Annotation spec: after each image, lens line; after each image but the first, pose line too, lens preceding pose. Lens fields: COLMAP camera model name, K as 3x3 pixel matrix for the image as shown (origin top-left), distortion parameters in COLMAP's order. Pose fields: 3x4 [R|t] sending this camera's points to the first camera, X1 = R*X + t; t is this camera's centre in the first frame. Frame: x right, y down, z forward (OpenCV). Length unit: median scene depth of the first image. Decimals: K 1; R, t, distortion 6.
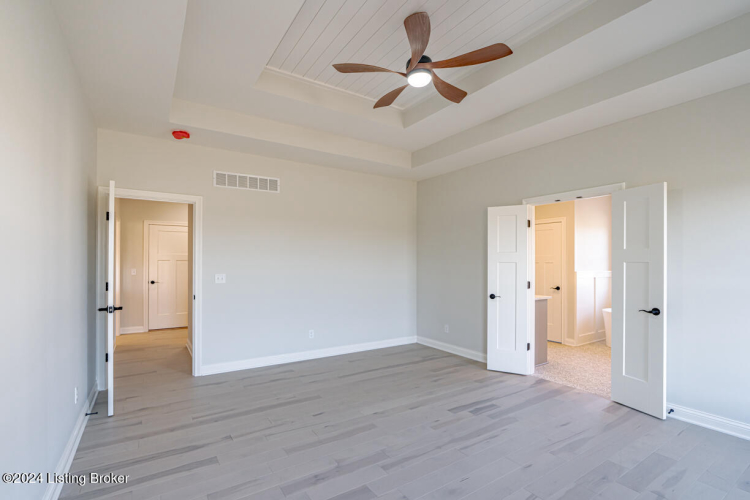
lens RADIAL K [[346.9, 0, 376.1], [0, 346.9, 262.1], [0, 0, 1]] dist [-0.000498, 0.000058]
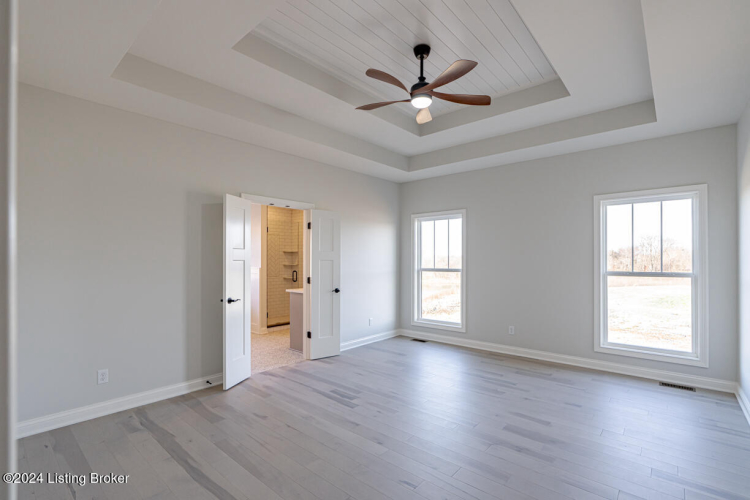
lens RADIAL K [[346.9, 0, 376.1], [0, 346.9, 262.1], [0, 0, 1]] dist [-0.000498, 0.000058]
pose [[-0.275139, -0.004947, 0.961392, -0.706250], [-0.007026, 0.999970, 0.003135, -0.000064], [-0.961379, -0.005892, -0.275165, 1.101993]]
